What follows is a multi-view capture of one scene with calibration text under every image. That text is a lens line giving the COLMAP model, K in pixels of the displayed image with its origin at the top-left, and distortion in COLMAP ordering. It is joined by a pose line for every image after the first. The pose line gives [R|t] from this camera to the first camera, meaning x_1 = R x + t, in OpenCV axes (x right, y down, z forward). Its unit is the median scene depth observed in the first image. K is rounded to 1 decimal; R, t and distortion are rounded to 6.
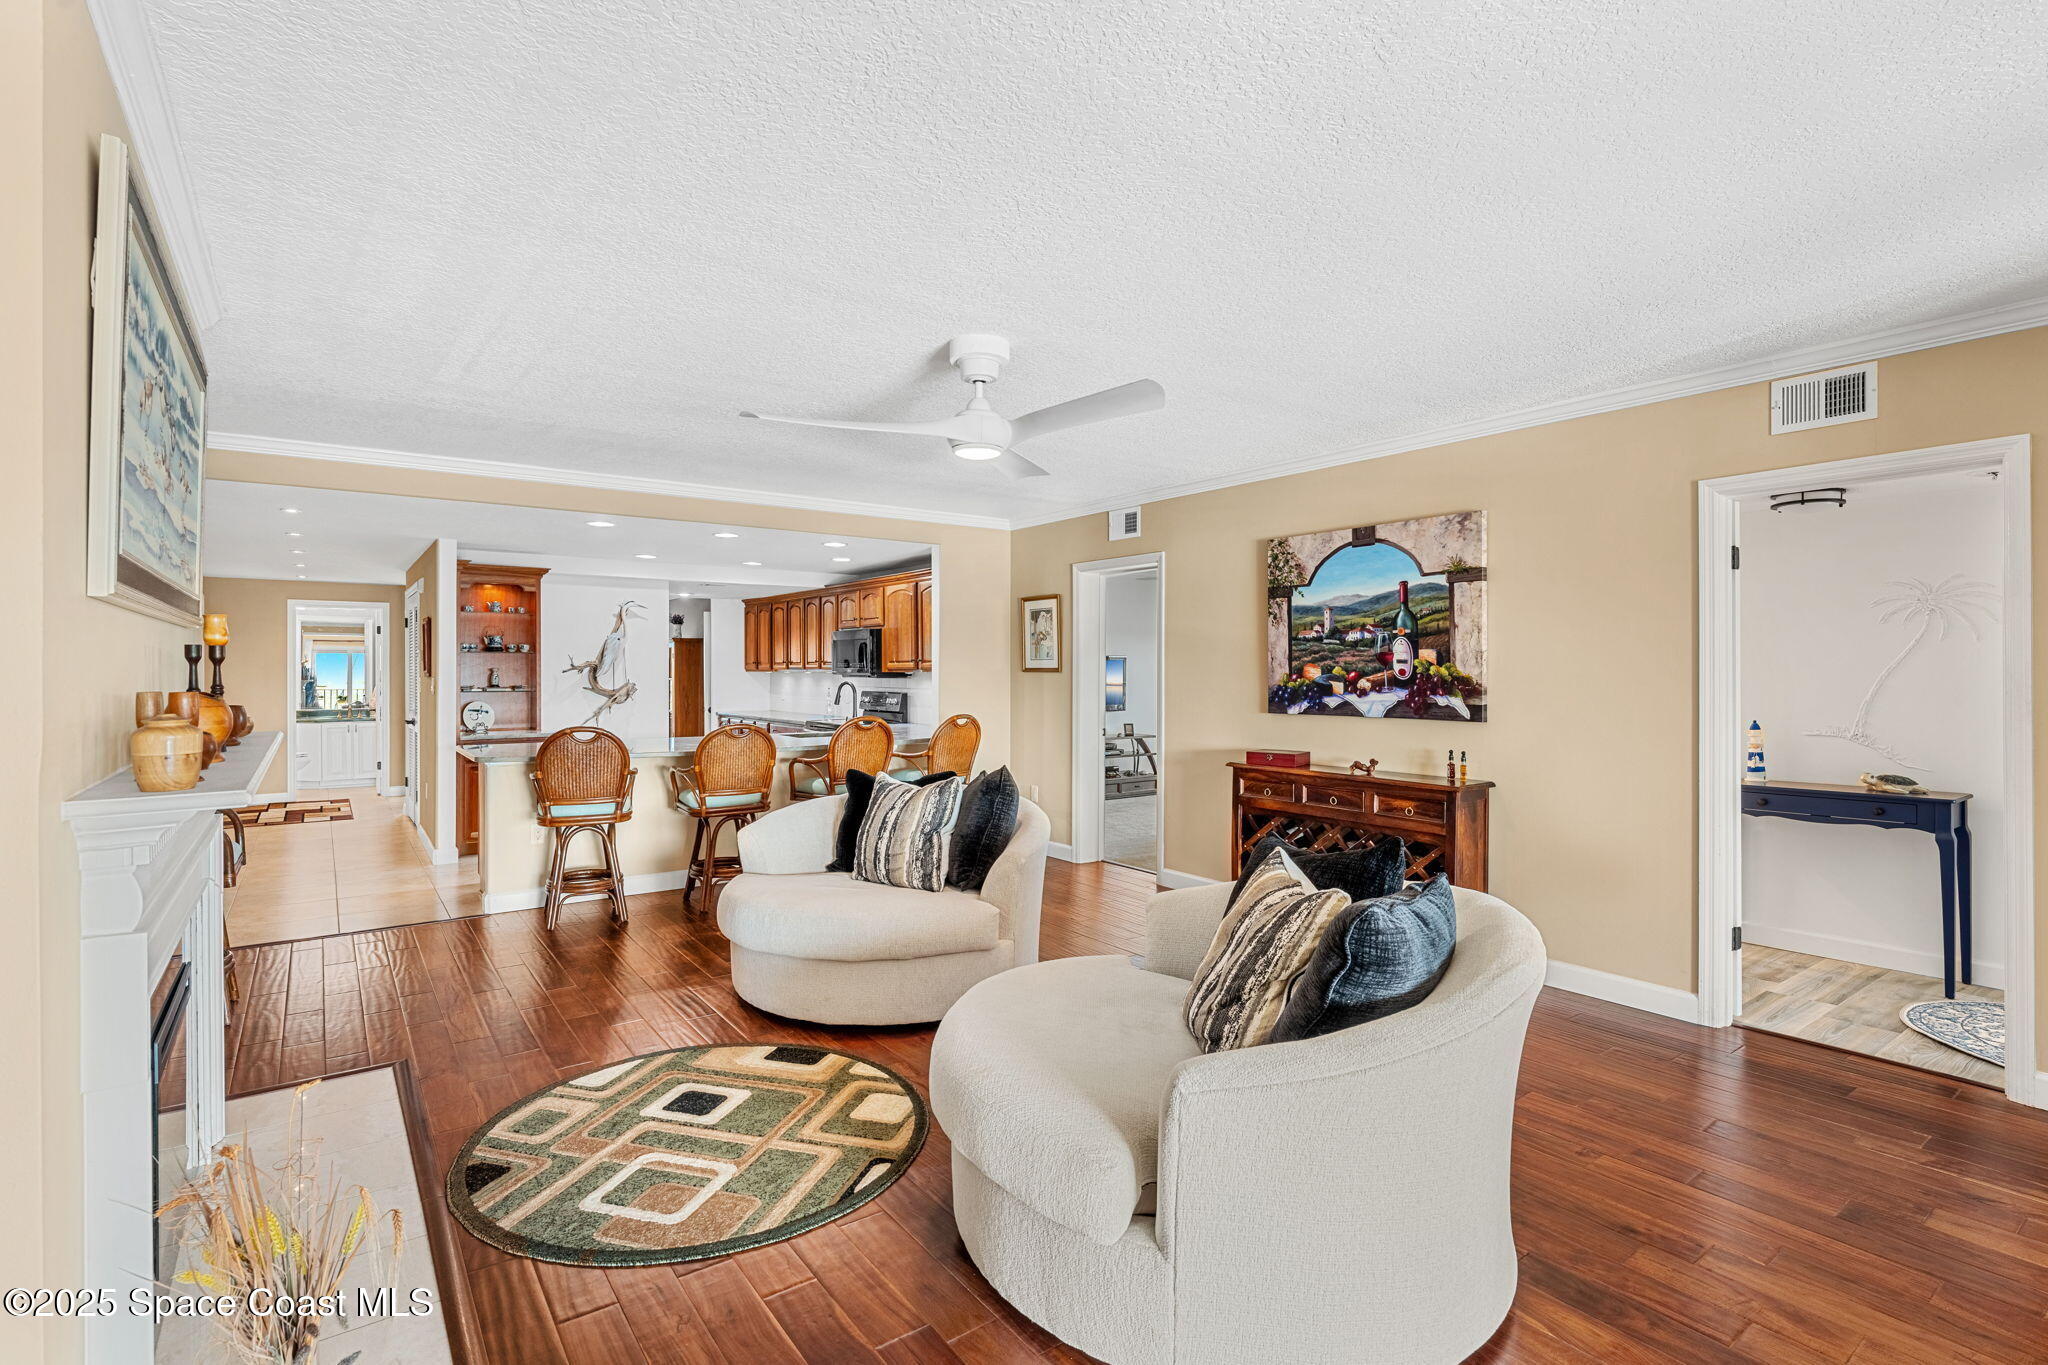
lens RADIAL K [[1071.3, 0, 1094.2], [0, 1071.3, 661.7], [0, 0, 1]] dist [-0.000707, -0.000320]
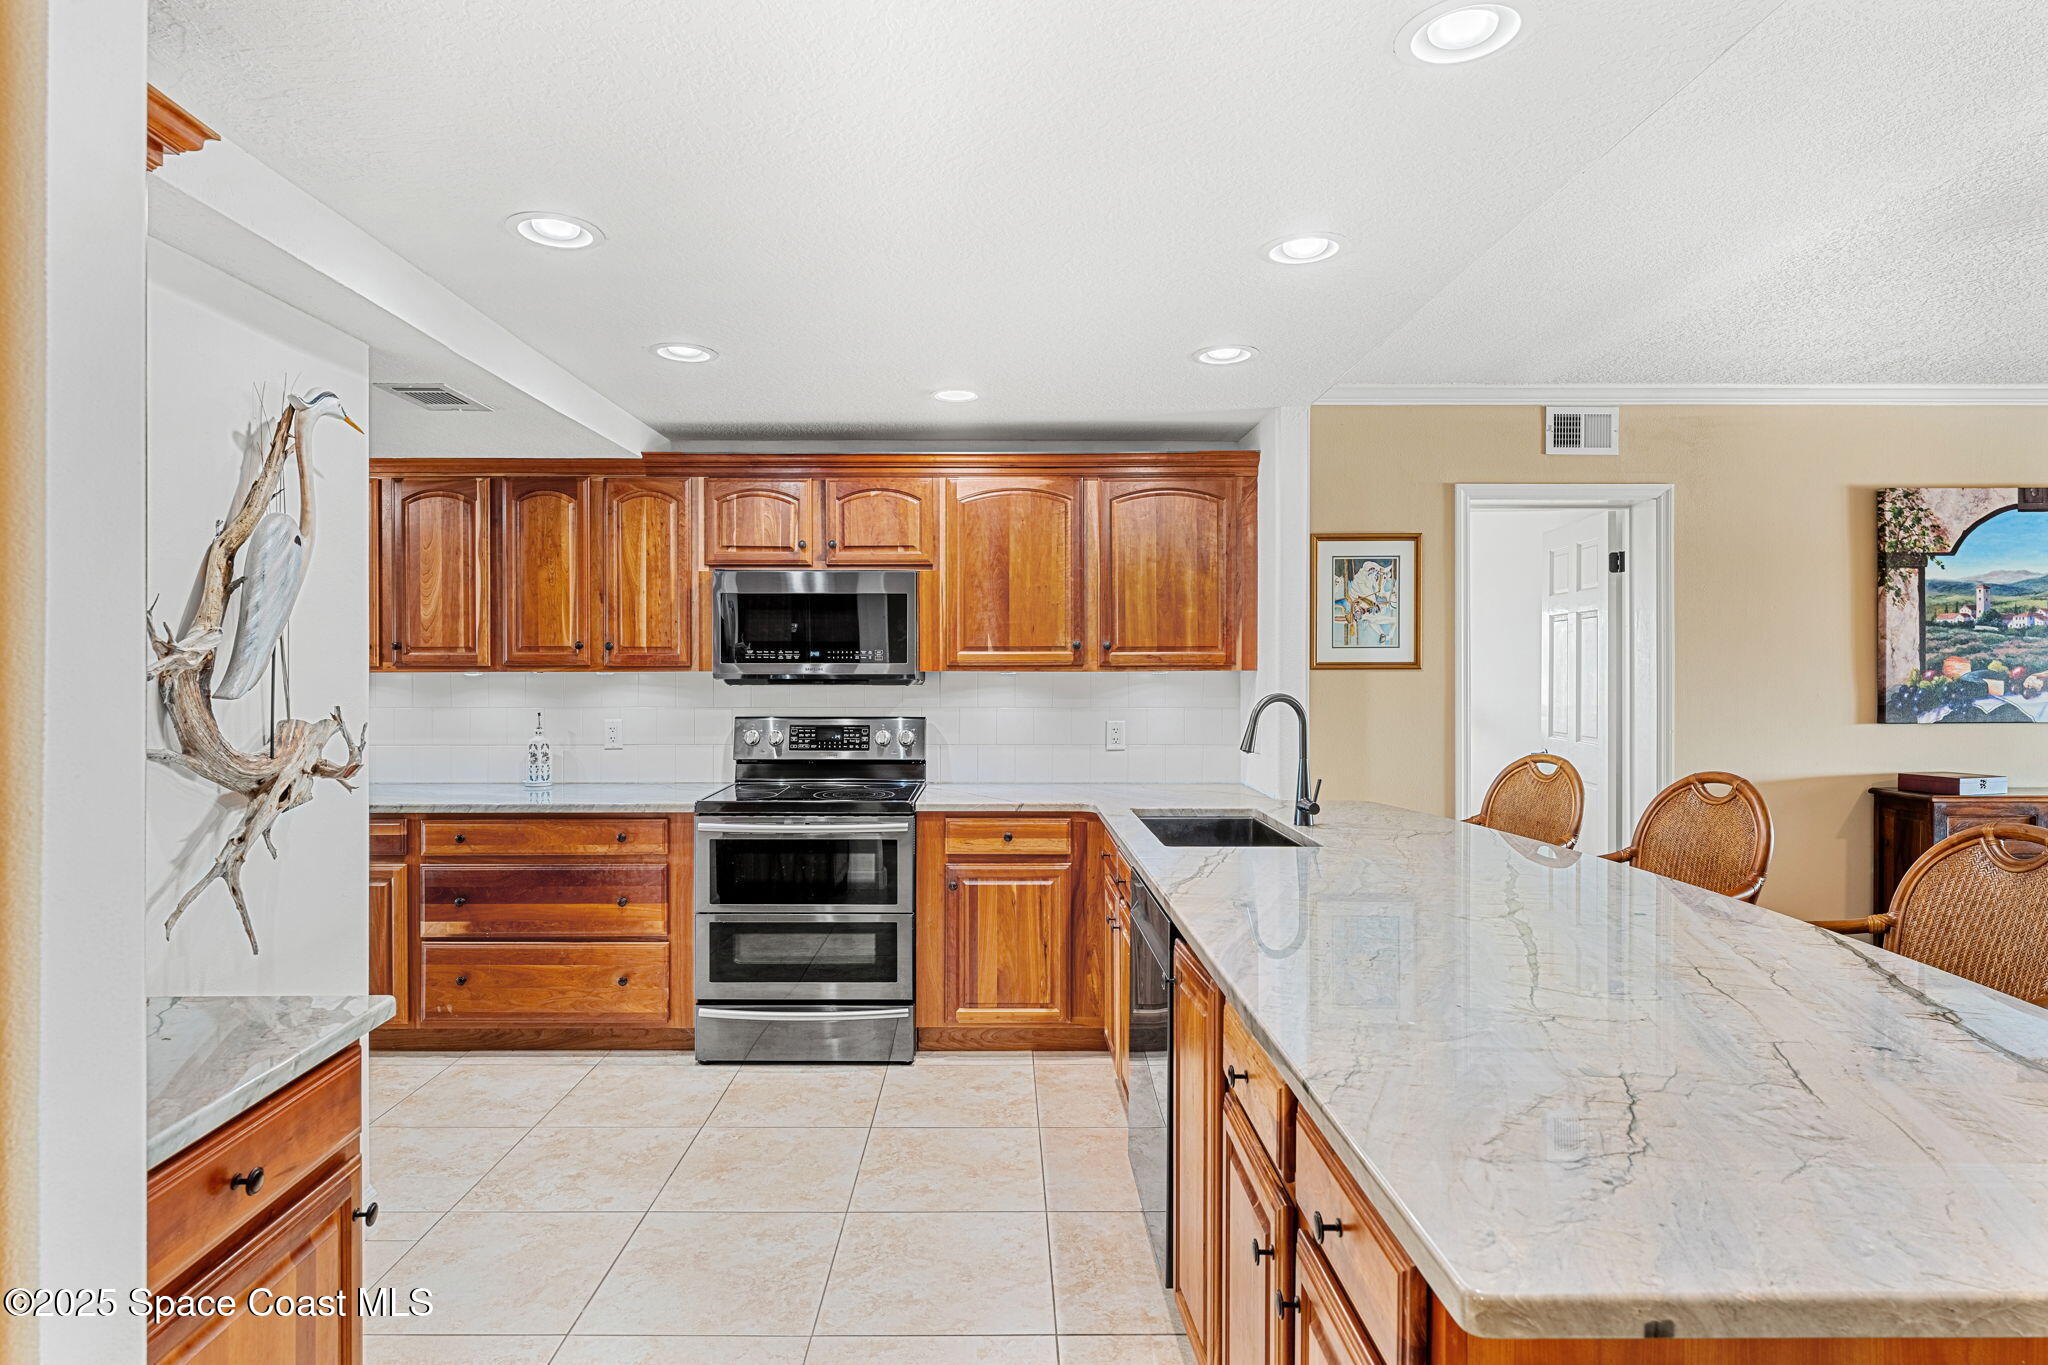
lens RADIAL K [[1067.6, 0, 1024.9], [0, 1067.6, 670.5], [0, 0, 1]] dist [0.000822, 0.001758]
pose [[0.589122, -0.003687, 0.808036, -0.805229], [-0.005136, 0.999952, 0.008308, 0.008744], [-0.808028, -0.009045, 0.589075, 1.081427]]
